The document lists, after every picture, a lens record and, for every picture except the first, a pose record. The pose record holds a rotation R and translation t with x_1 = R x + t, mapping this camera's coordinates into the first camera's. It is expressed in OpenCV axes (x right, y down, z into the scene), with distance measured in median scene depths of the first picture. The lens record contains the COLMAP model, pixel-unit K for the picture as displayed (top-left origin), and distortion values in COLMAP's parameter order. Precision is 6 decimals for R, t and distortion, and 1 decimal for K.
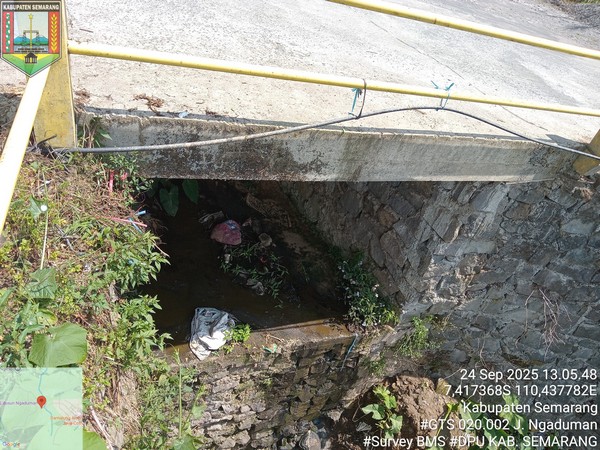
lens RADIAL K [[450.2, 0, 300.1], [0, 450.2, 221.6], [0, 0, 1]] dist [0.062931, -0.130663]
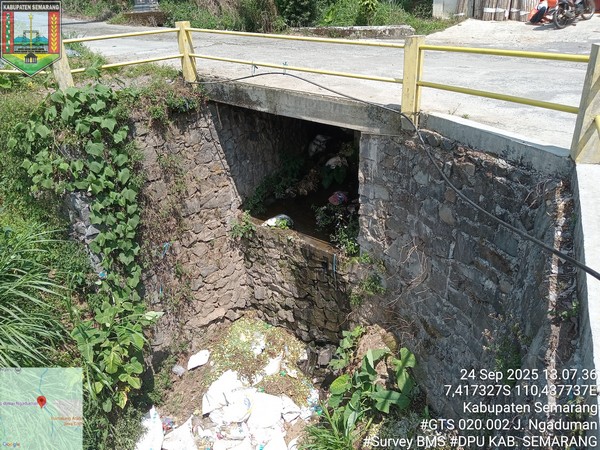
lens RADIAL K [[450.2, 0, 300.1], [0, 450.2, 221.6], [0, 0, 1]] dist [0.062931, -0.130663]
pose [[0.477676, 0.147646, -0.866040, 2.077196], [-0.421673, 0.903337, -0.078575, 0.488580], [0.770725, 0.402719, 0.493761, 0.192830]]
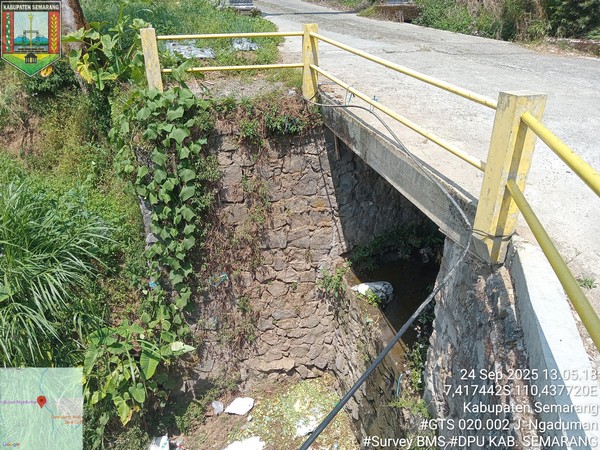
lens RADIAL K [[450.2, 0, 300.1], [0, 450.2, 221.6], [0, 0, 1]] dist [0.062931, -0.130663]
pose [[-0.103308, 0.223489, -0.969216, 1.664900], [-0.636999, 0.733516, 0.237036, -0.158134], [0.763911, 0.641878, 0.066585, 0.804861]]
